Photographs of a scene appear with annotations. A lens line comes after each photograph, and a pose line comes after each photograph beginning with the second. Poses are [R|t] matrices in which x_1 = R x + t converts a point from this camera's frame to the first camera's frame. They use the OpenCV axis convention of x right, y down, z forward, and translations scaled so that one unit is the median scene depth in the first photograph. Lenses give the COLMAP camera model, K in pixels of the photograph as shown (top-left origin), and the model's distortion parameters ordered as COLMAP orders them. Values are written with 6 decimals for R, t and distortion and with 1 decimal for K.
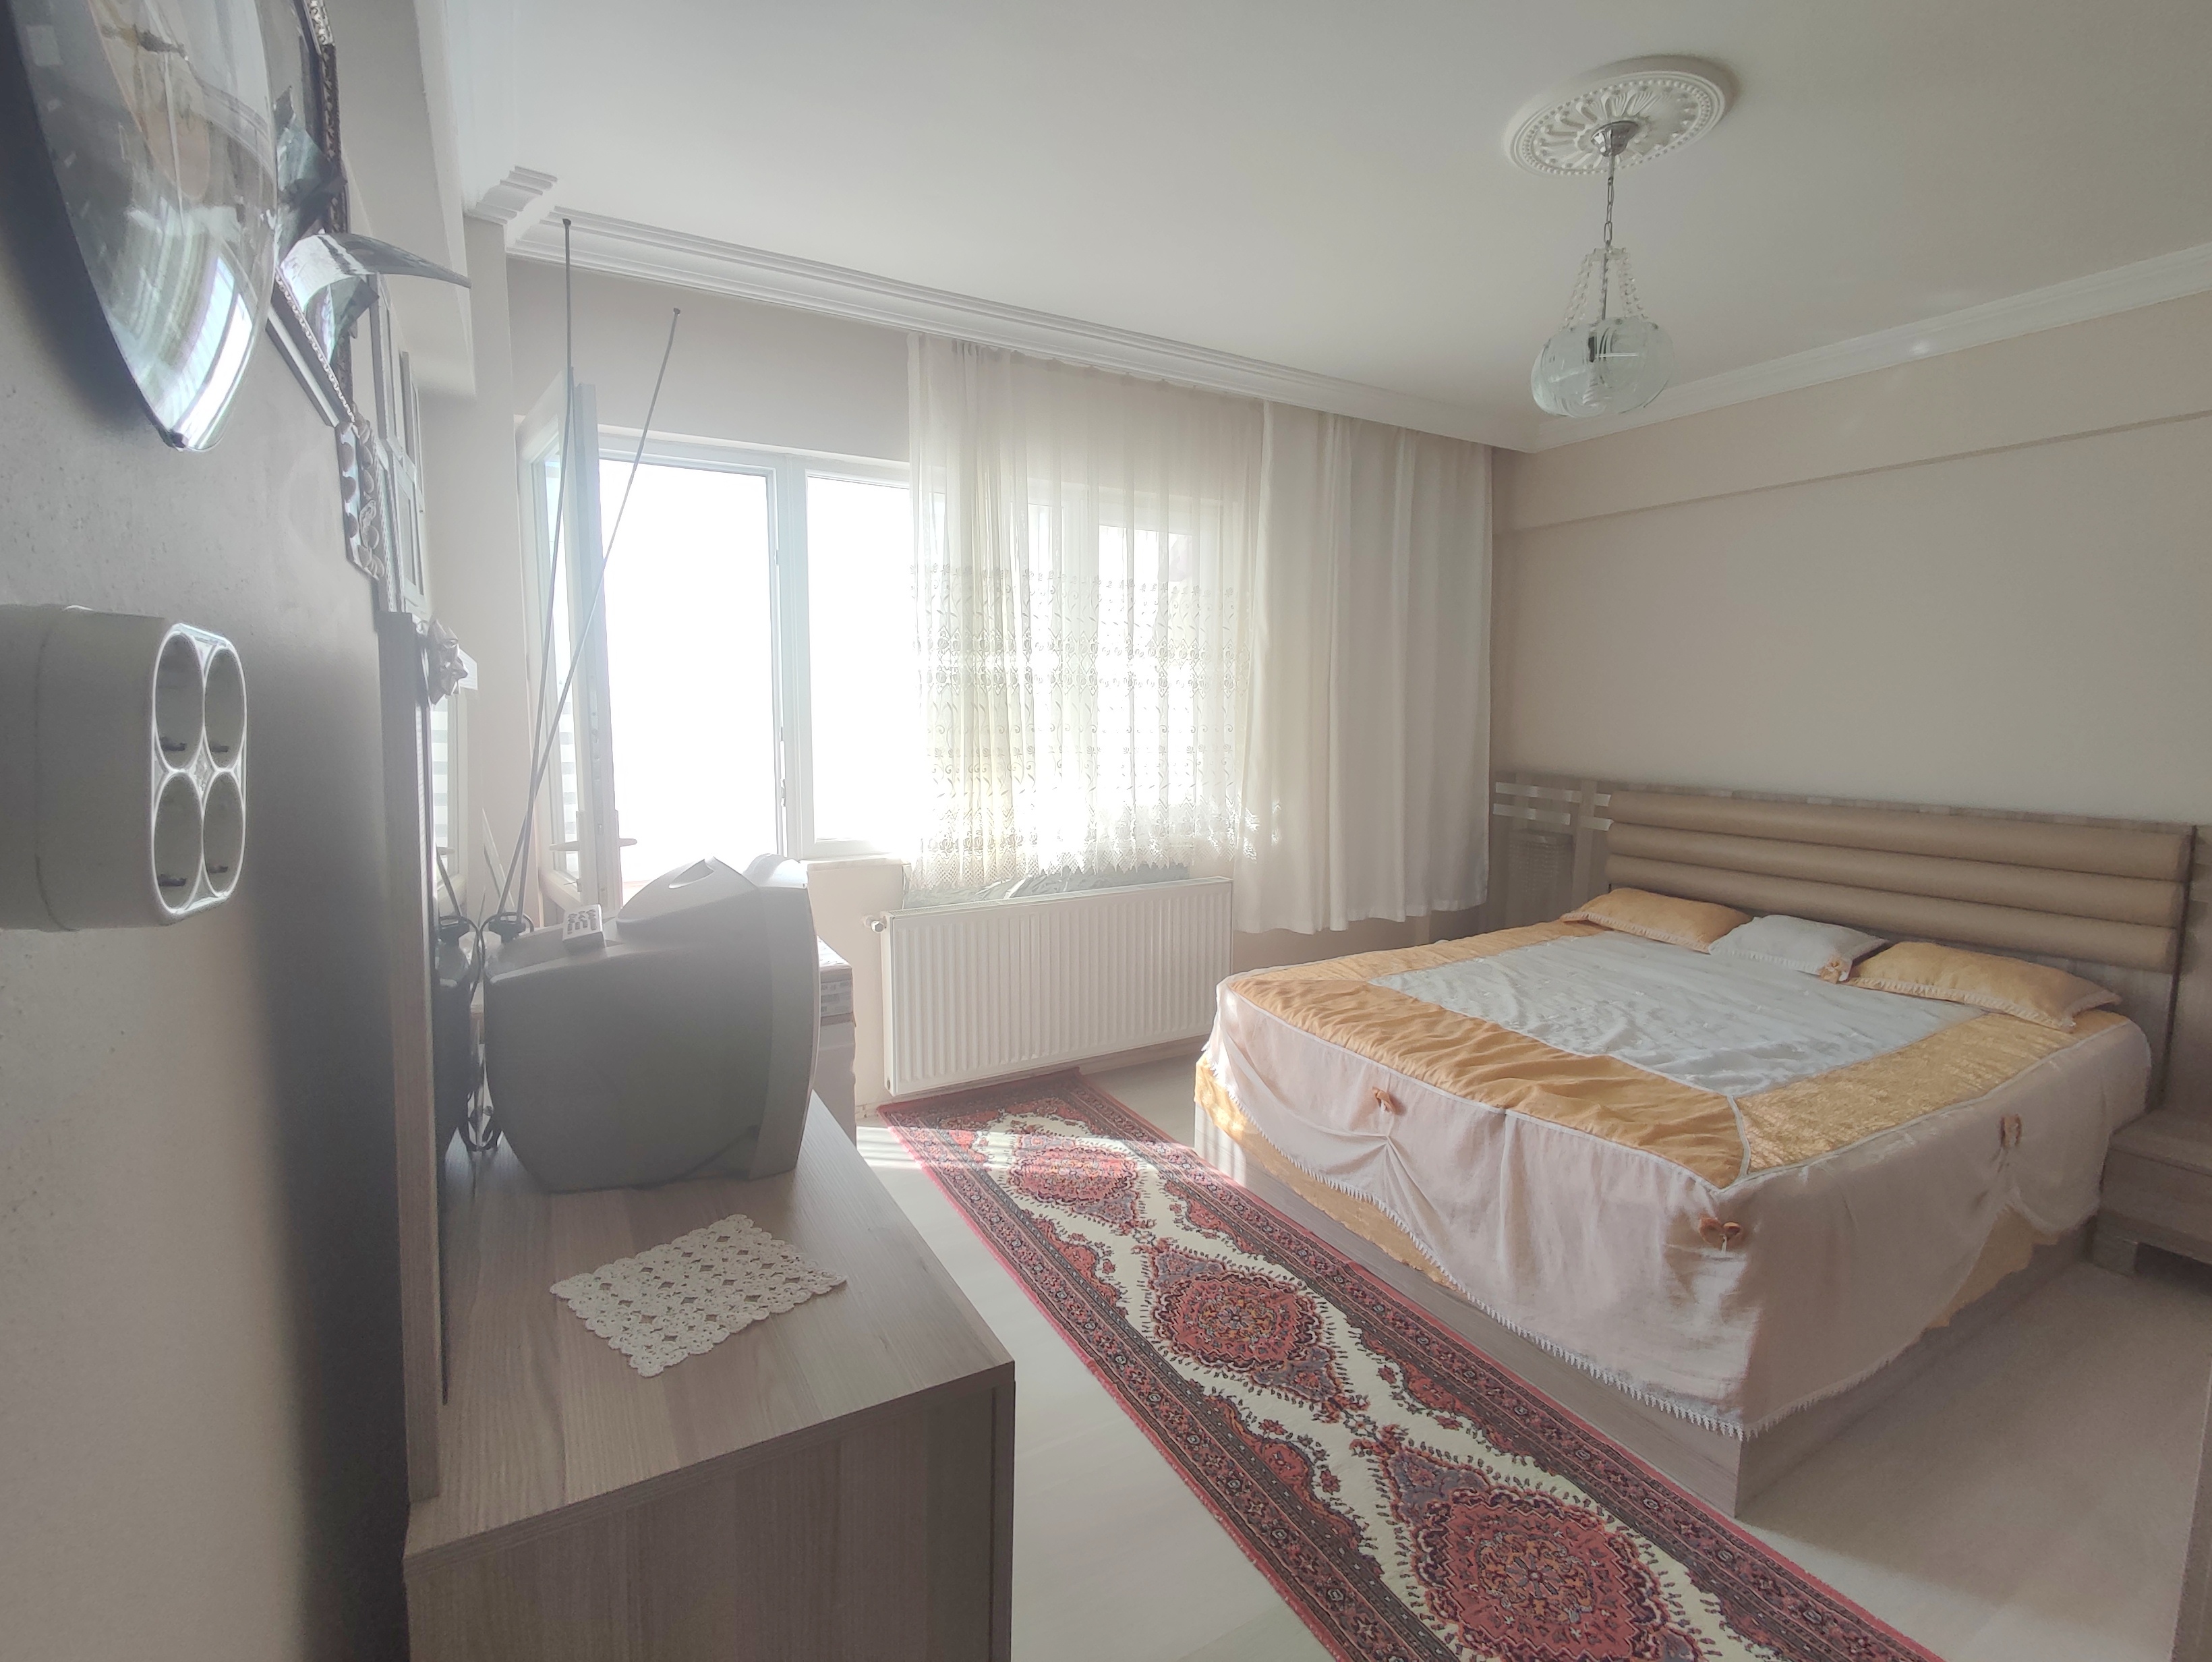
lens RADIAL K [[1004.9, 0, 1101.8], [0, 1004.9, 829.3], [0, 0, 1]] dist [0.002595, -0.003399]
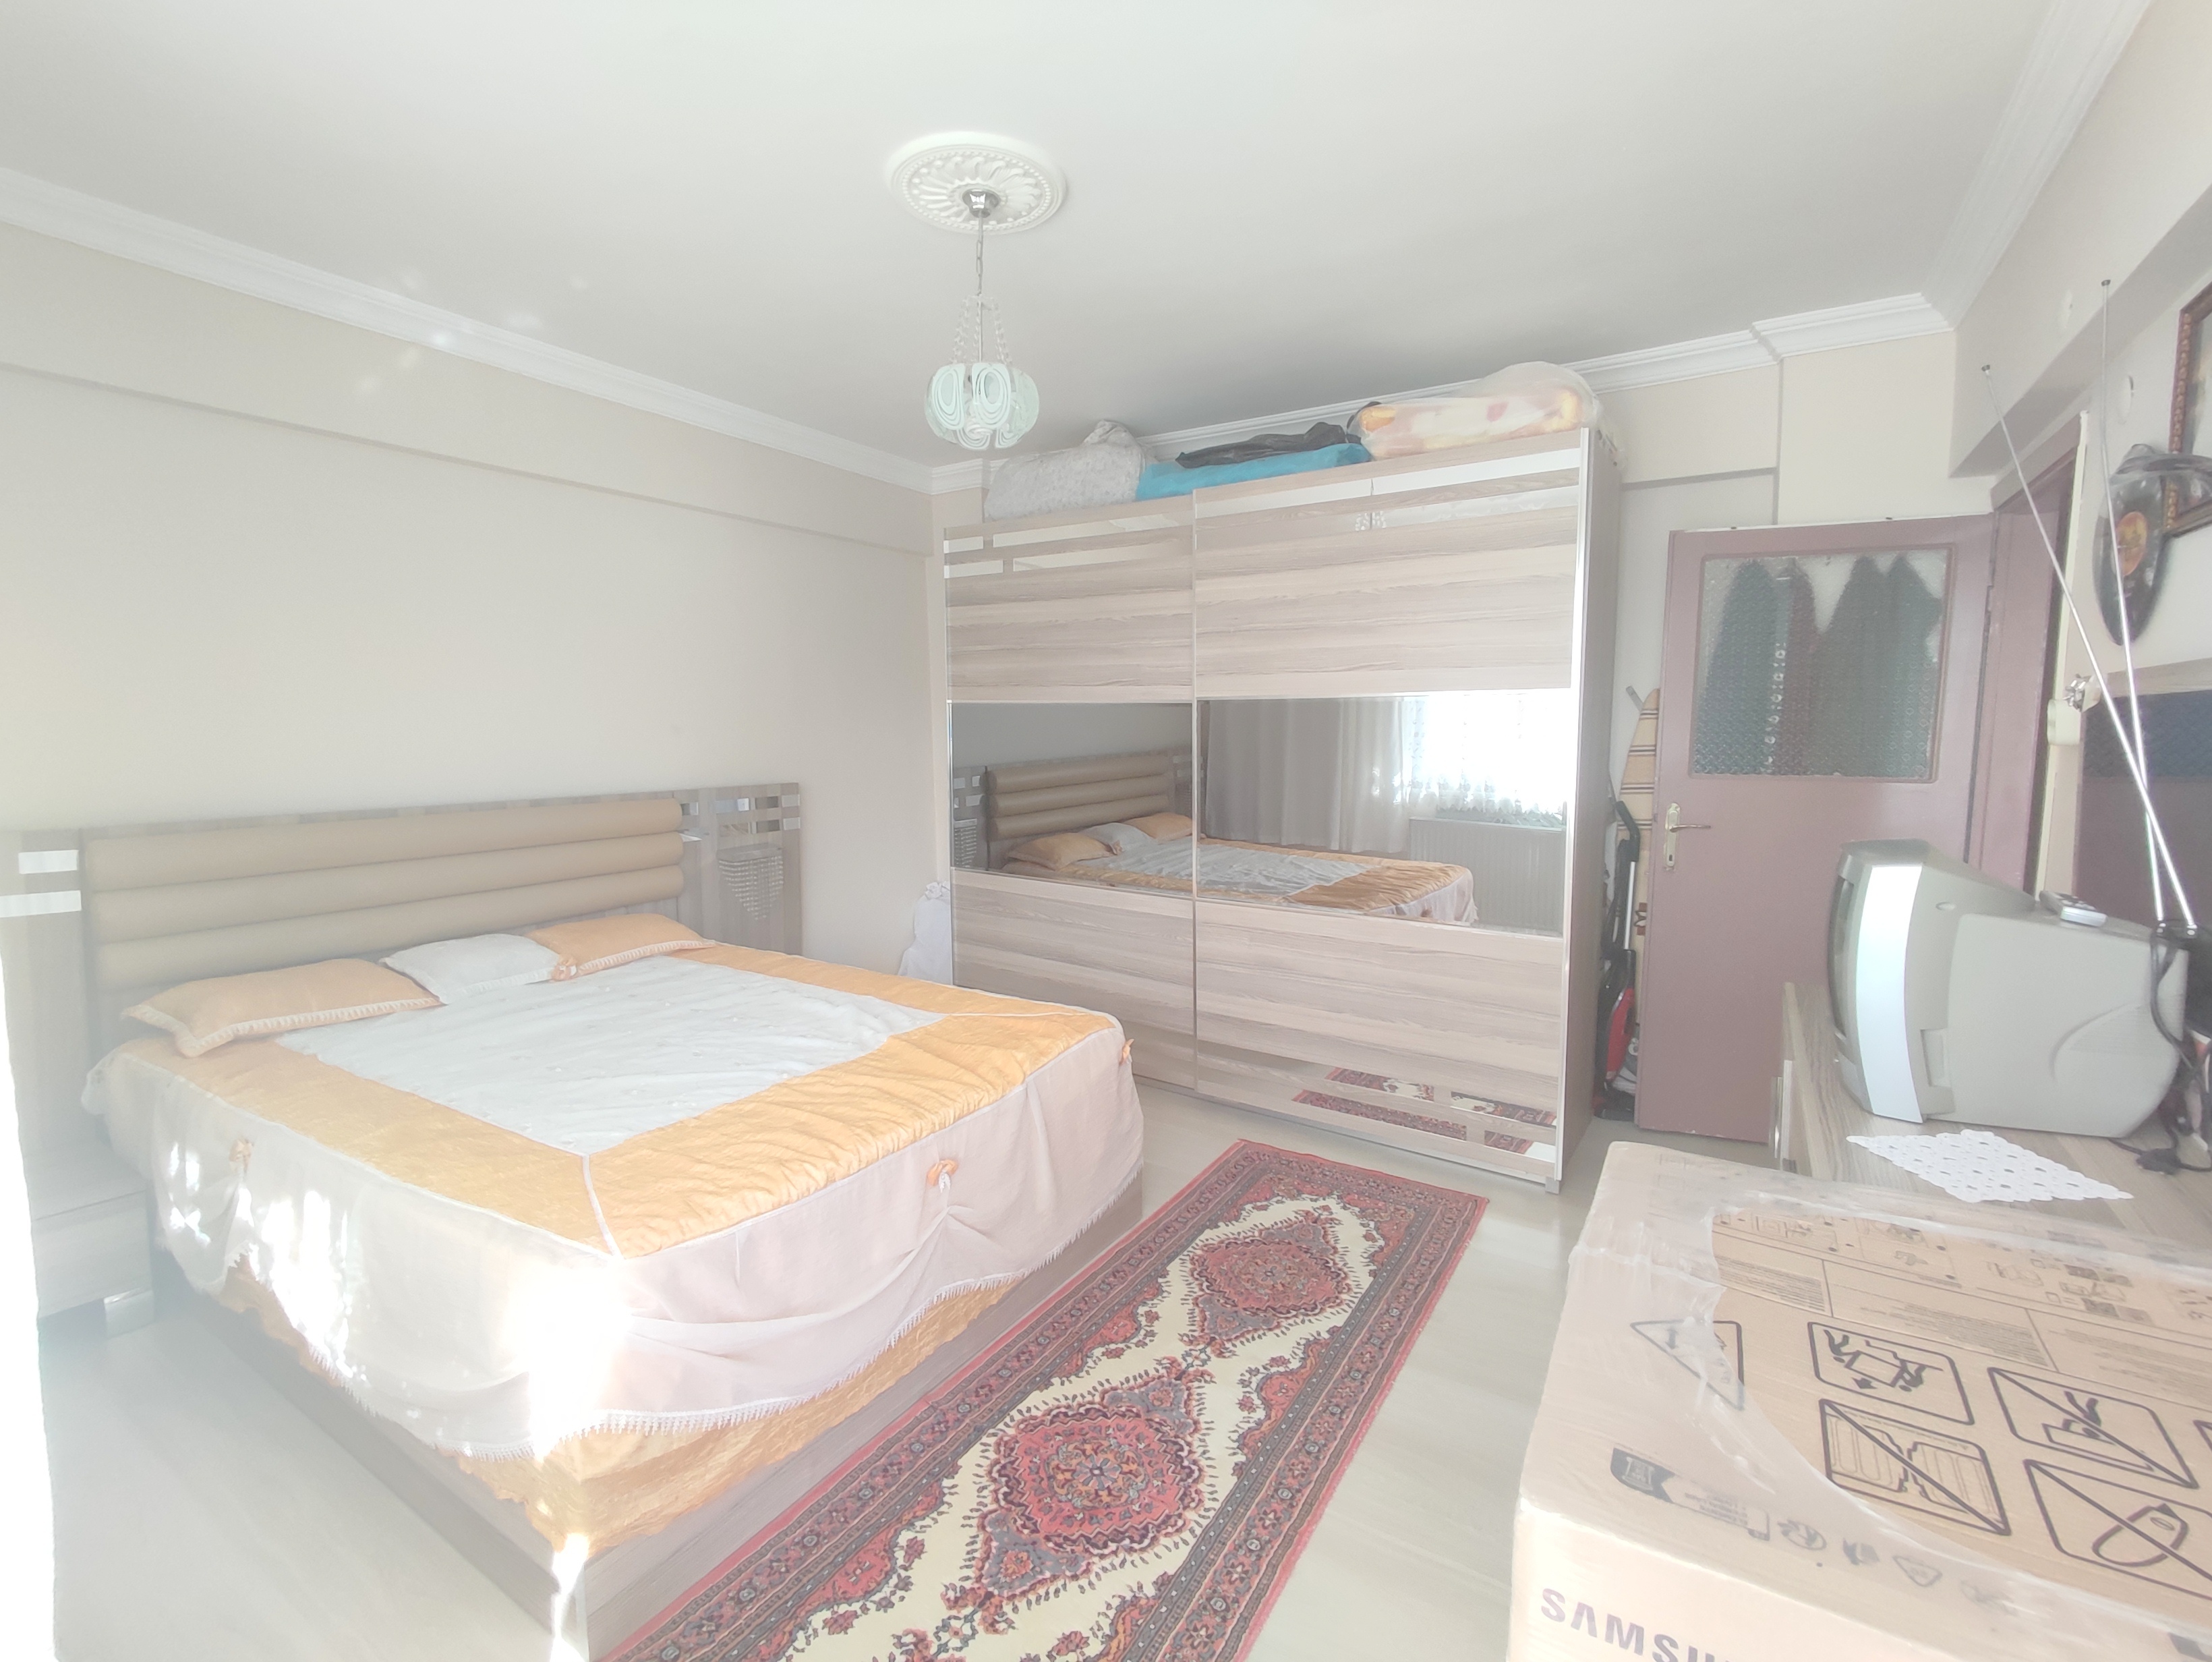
lens RADIAL K [[1004.9, 0, 1100.9], [0, 1004.9, 818.1], [0, 0, 1]] dist [0.002595, -0.003399]
pose [[-0.468251, -0.087503, 0.879252, -0.527416], [0.098198, 0.983767, 0.150201, -0.142058], [-0.878122, 0.156672, -0.452057, 1.292997]]
